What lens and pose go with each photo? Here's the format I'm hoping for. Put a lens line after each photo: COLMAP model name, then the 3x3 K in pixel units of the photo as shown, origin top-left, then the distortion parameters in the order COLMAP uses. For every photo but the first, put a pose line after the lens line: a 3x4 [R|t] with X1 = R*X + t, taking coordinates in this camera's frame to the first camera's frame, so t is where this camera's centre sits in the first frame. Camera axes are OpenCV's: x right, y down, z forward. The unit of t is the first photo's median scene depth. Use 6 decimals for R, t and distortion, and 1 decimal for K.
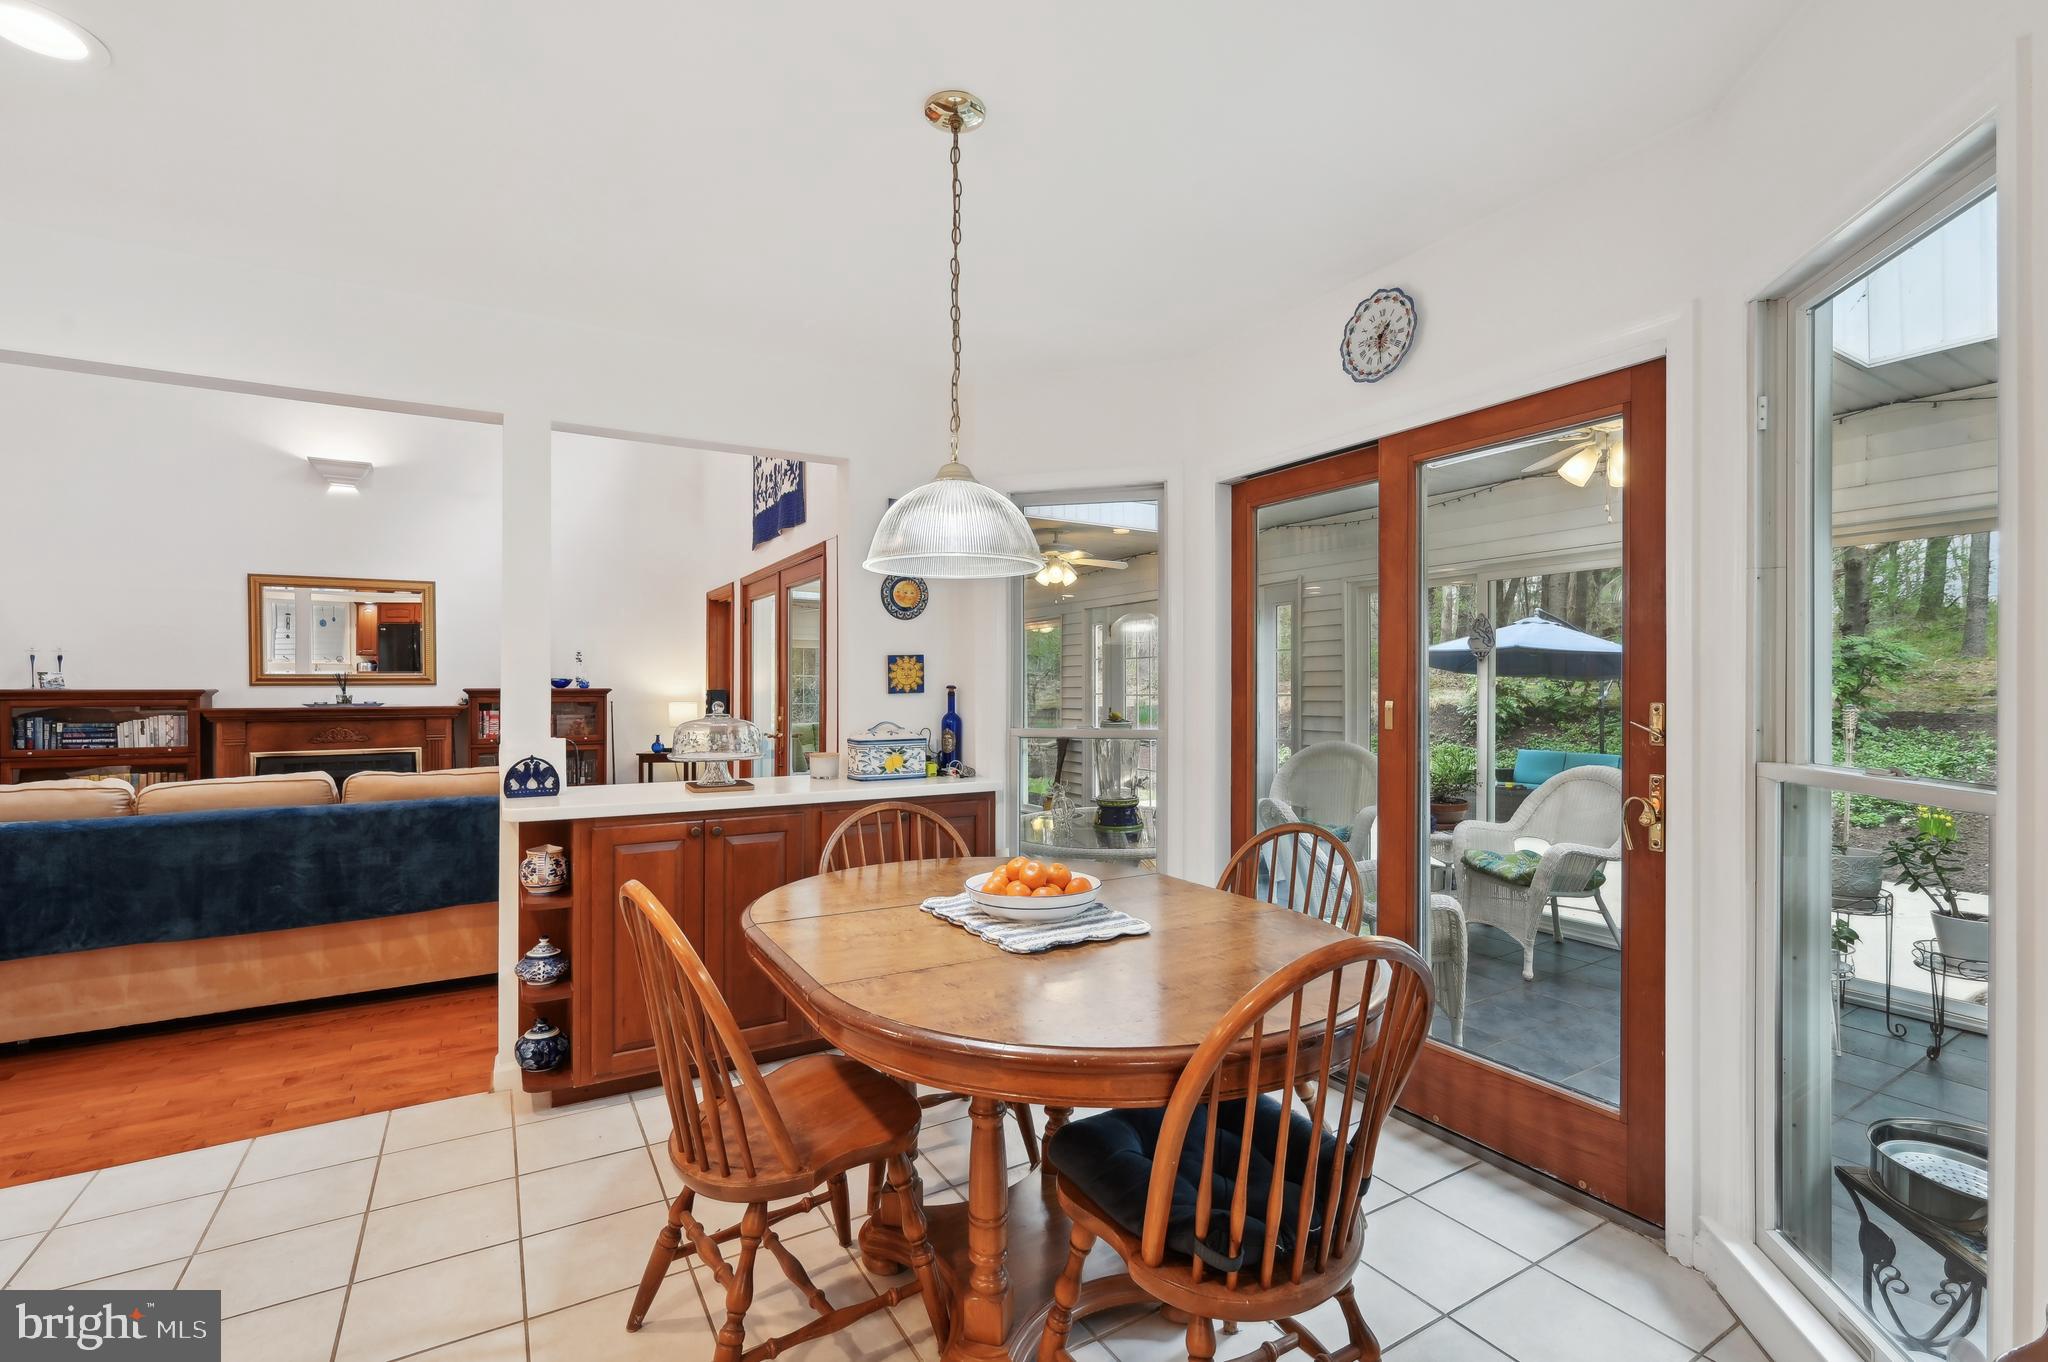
lens RADIAL K [[920.6, 0, 1028.4], [0, 920.6, 691.2], [0, 0, 1]] dist [-0.020977, 0.008916]
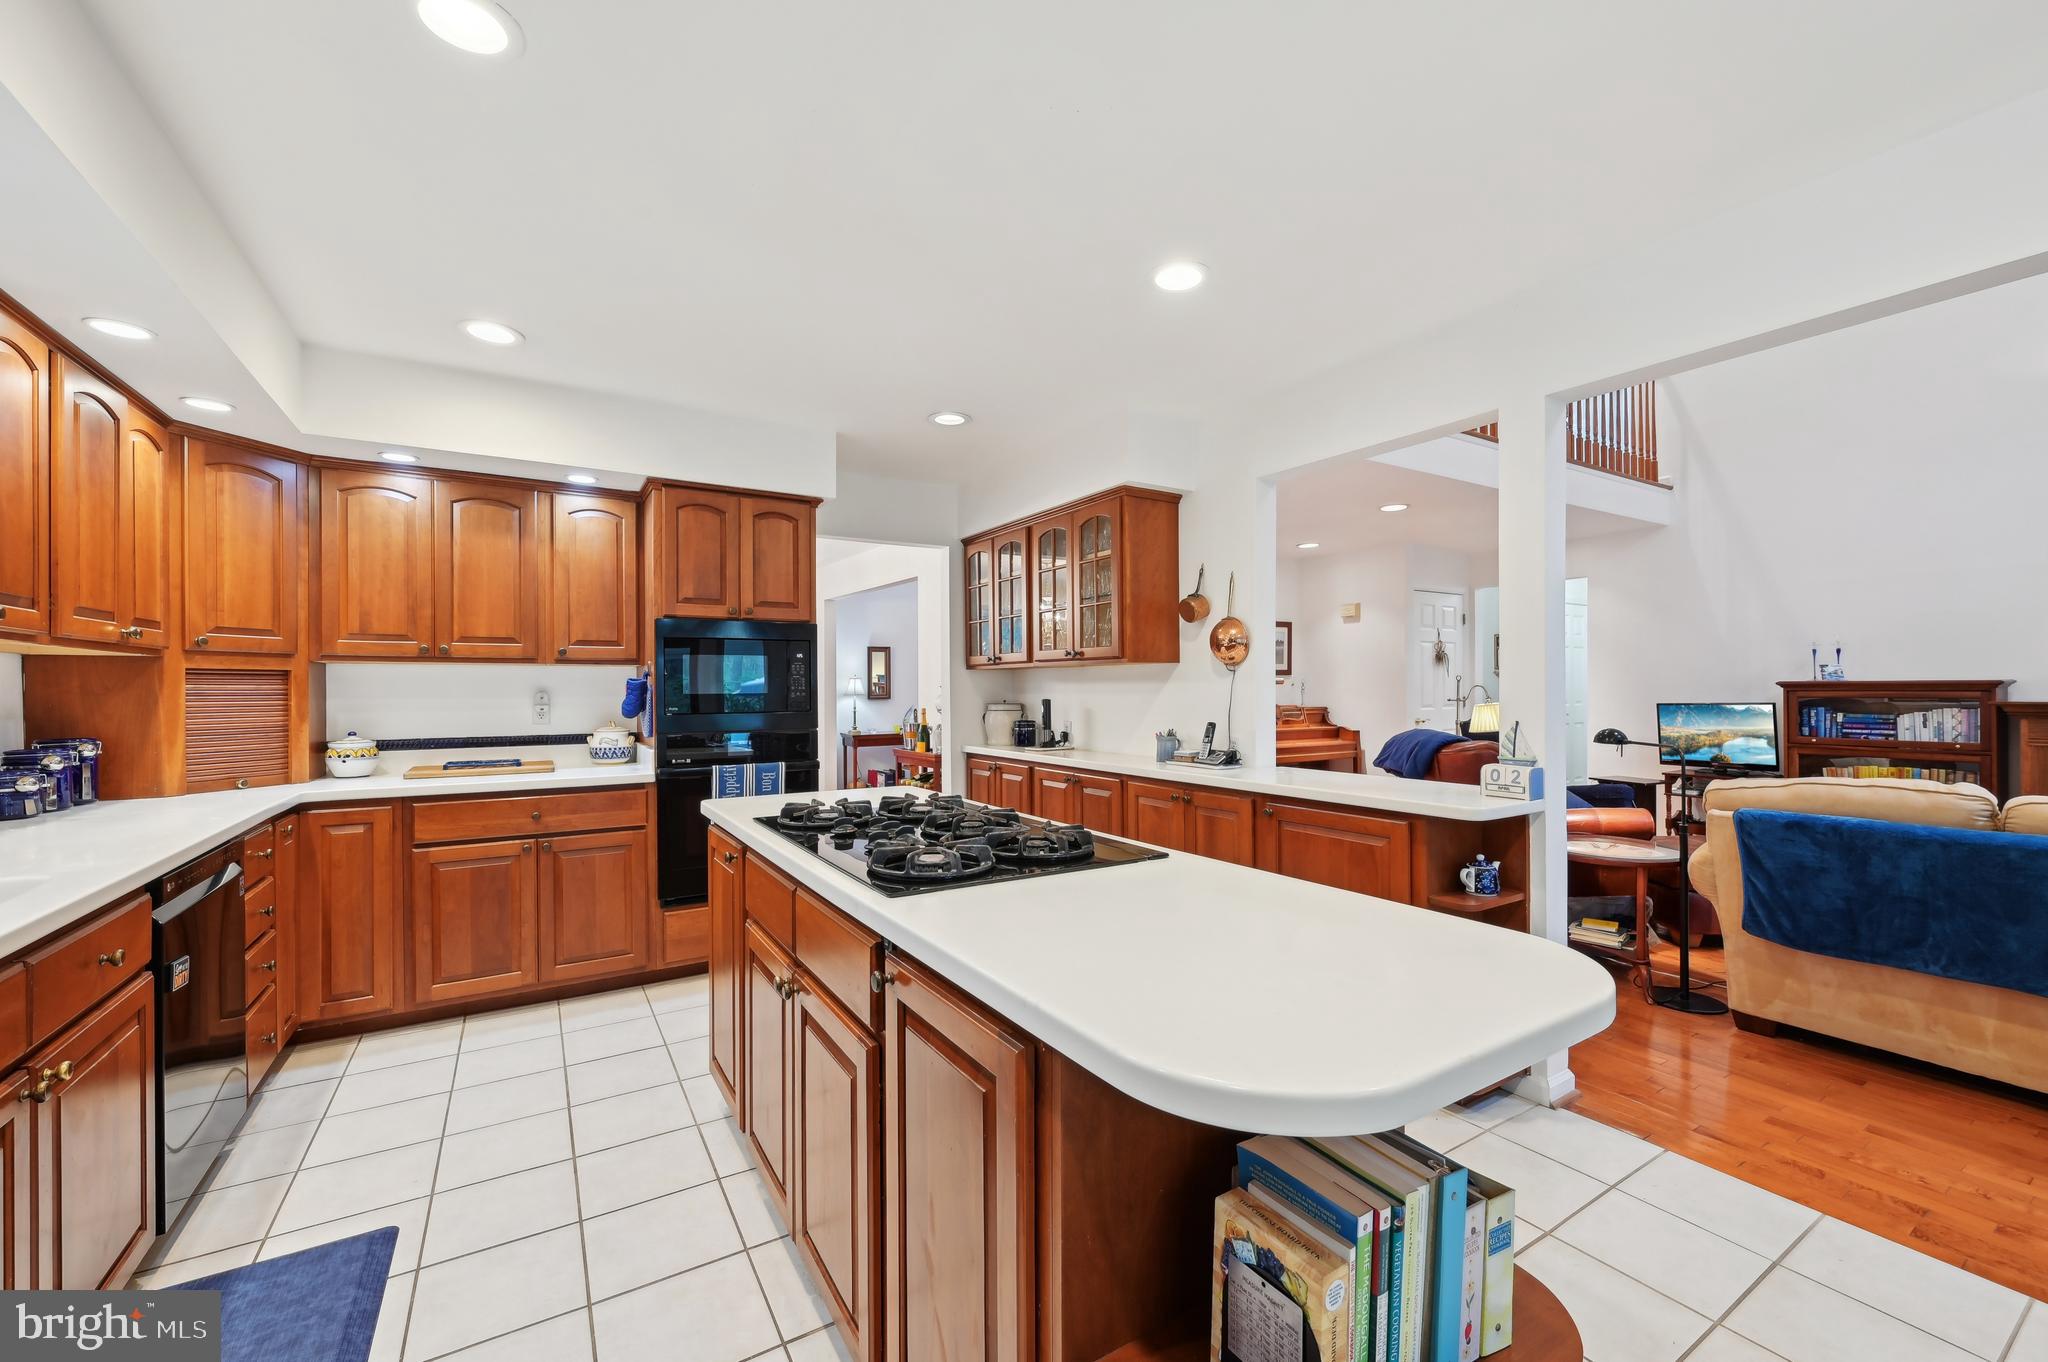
lens RADIAL K [[822.5, 0, 1035.7], [0, 822.5, 688.1], [0, 0, 1]] dist [-0.000281, 0.000014]
pose [[0.022499, 0.003399, -0.999741, -0.224122], [0.003857, 0.999986, 0.003487, -0.000536], [0.999739, -0.003935, 0.022485, 0.088614]]
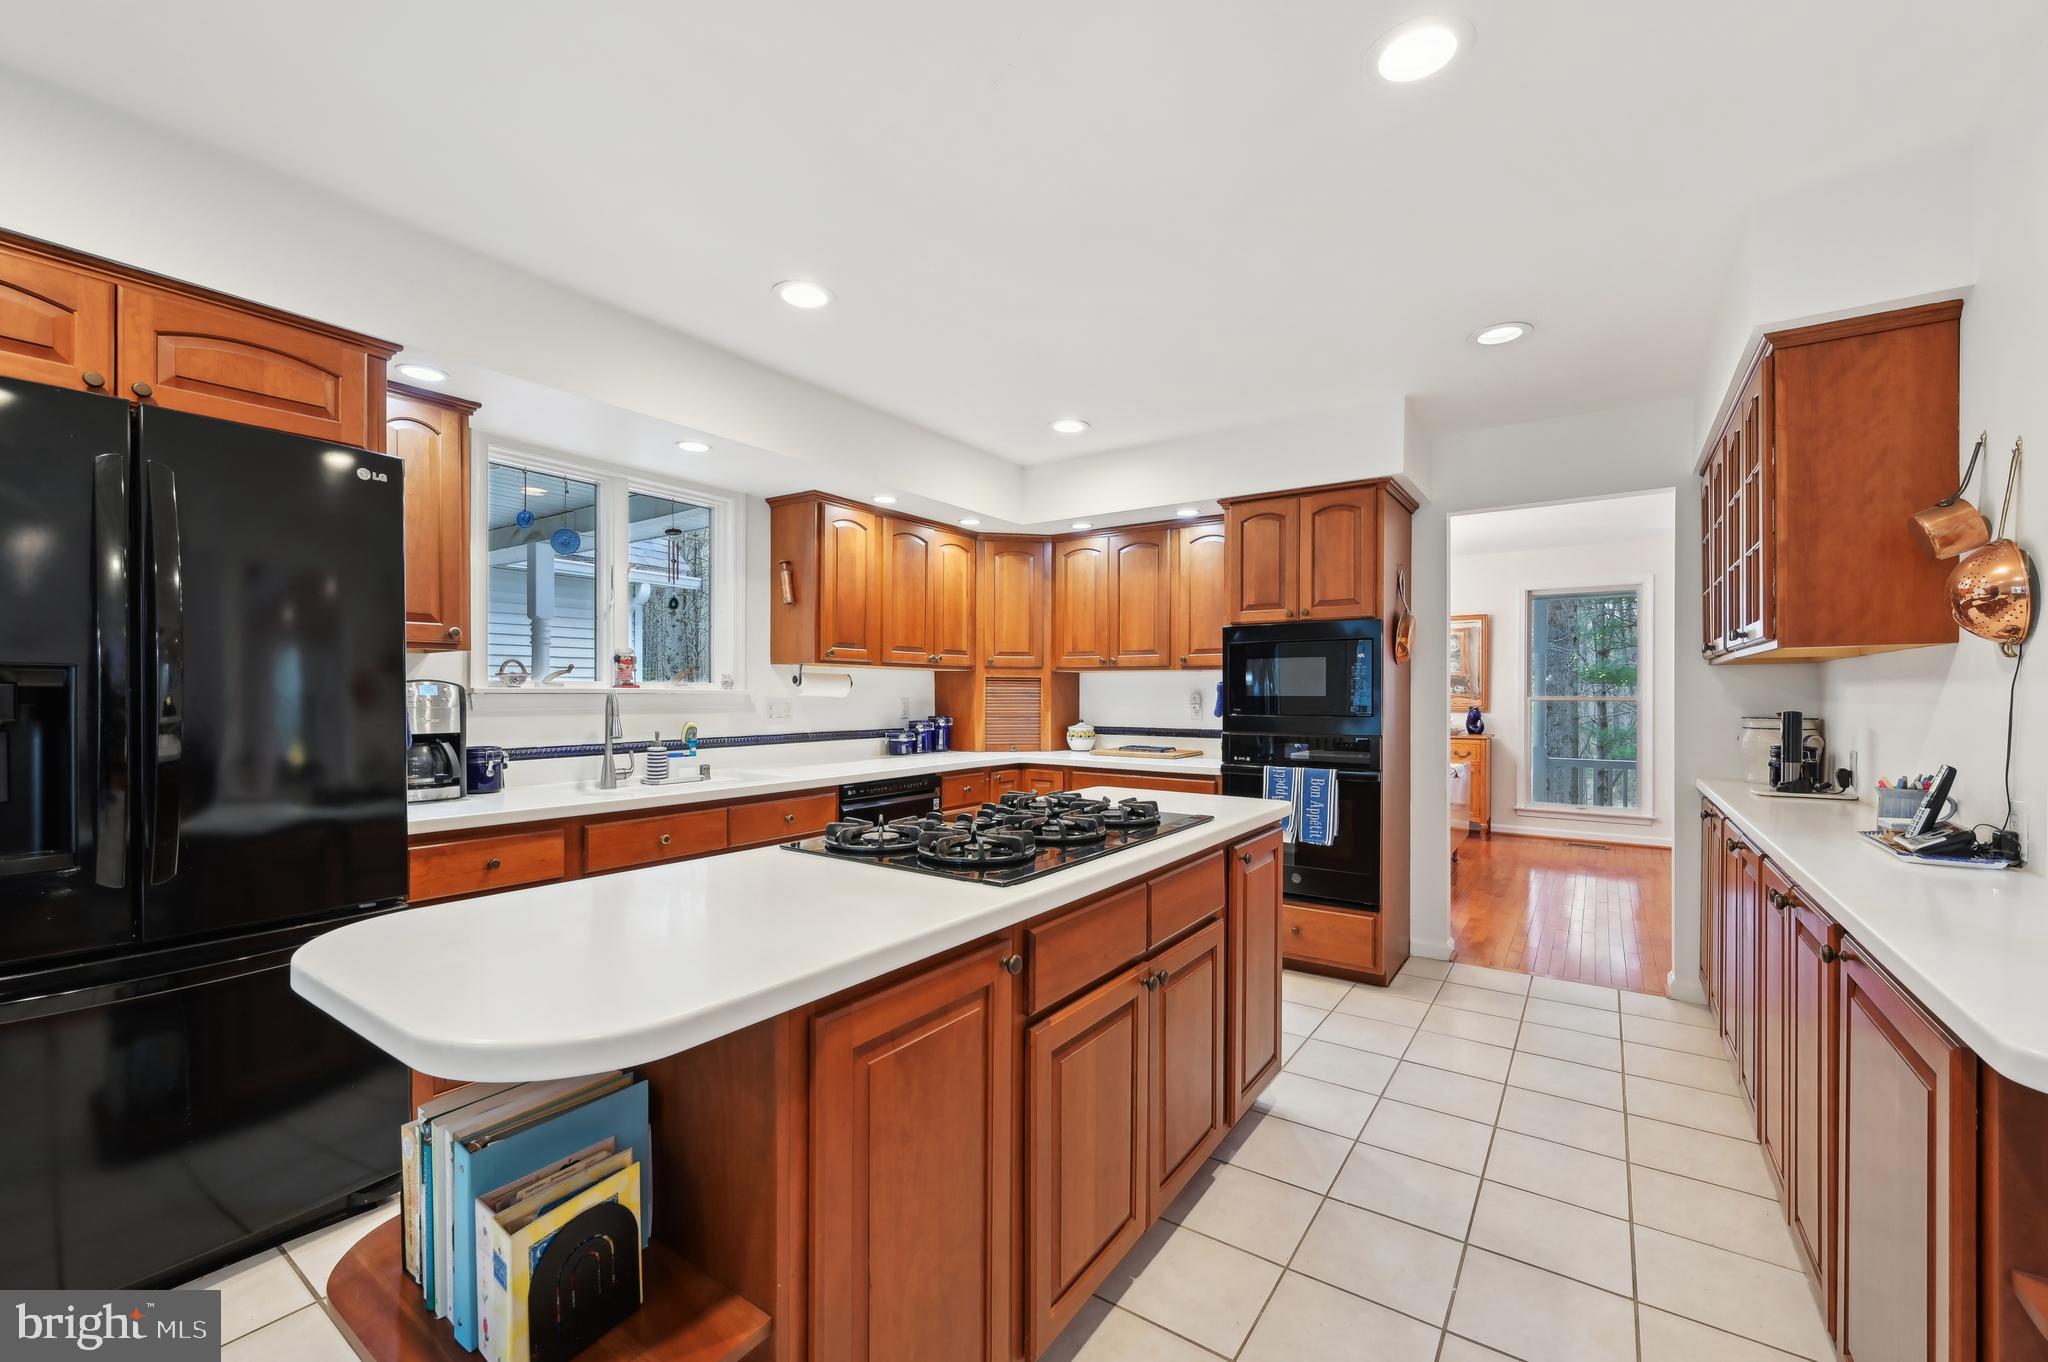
lens RADIAL K [[833.8, 0, 1033.6], [0, 833.8, 706.4], [0, 0, 1]] dist [-0.002582, -0.000053]
pose [[-0.908389, 0.006386, -0.418078, -0.530125], [-0.001411, 0.999831, 0.018340, 0.002483], [0.418125, 0.017249, -0.908226, 0.548244]]
